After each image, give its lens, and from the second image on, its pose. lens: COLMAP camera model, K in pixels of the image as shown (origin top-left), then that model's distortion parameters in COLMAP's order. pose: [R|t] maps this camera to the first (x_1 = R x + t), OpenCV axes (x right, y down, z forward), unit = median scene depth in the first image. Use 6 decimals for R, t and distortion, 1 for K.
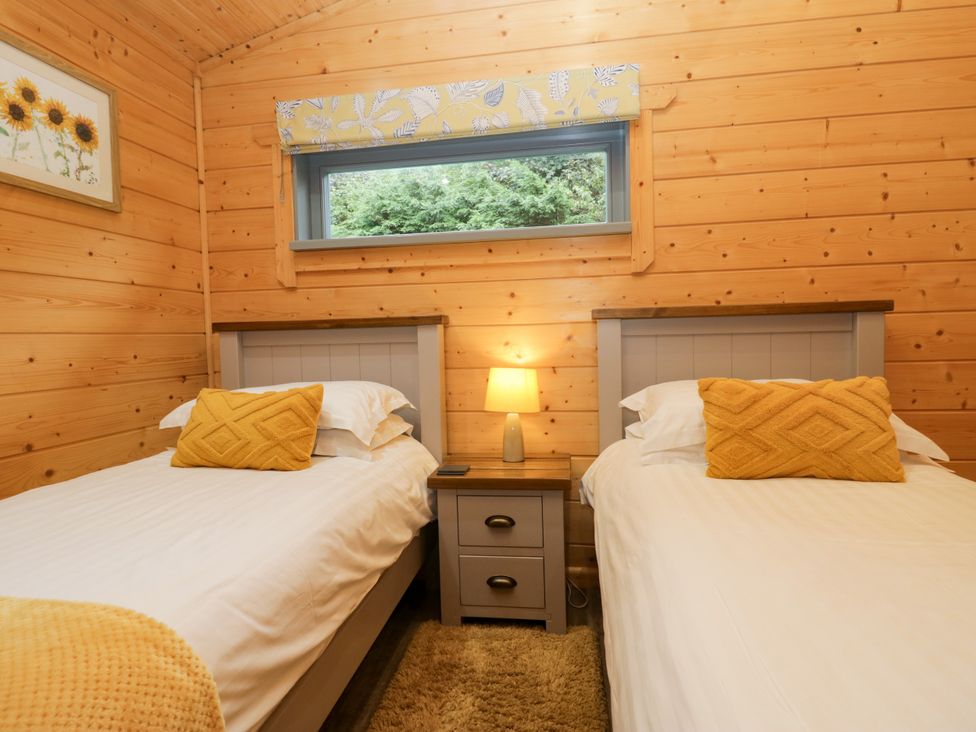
lens RADIAL K [[497.0, 0, 501.7], [0, 497.0, 359.1], [0, 0, 1]] dist [-0.000570, -0.013848]
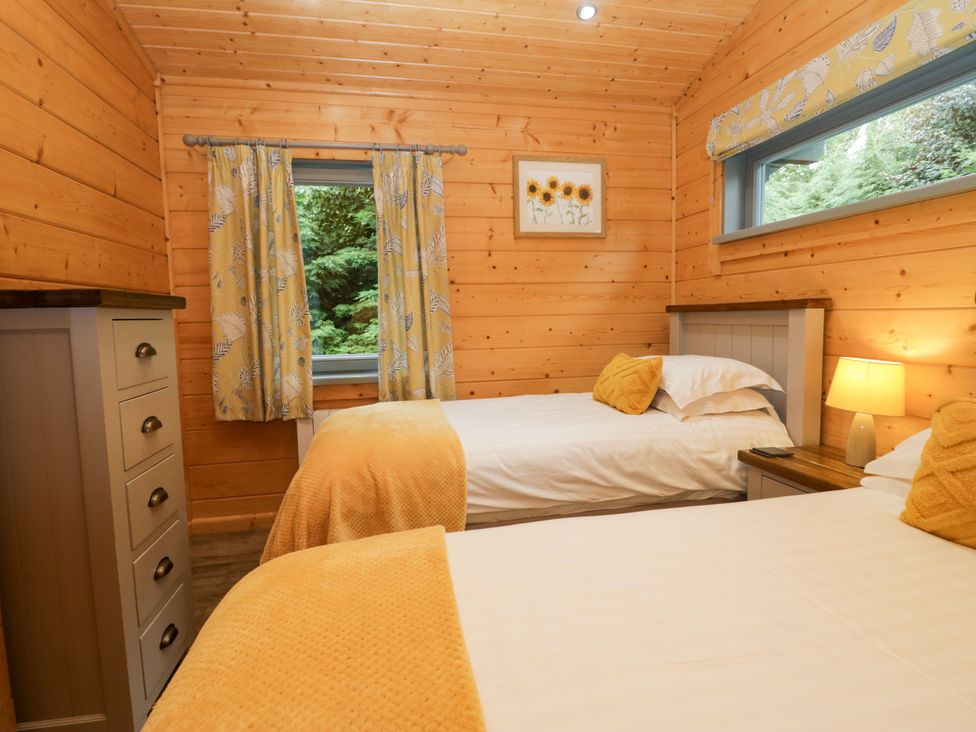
lens RADIAL K [[513.9, 0, 510.8], [0, 513.9, 359.6], [0, 0, 1]] dist [0.002838, -0.014970]
pose [[0.378177, 0.096906, -0.920647, 0.576784], [-0.034271, 0.995290, 0.090686, -0.040674], [0.925099, -0.002744, 0.379716, 0.082513]]
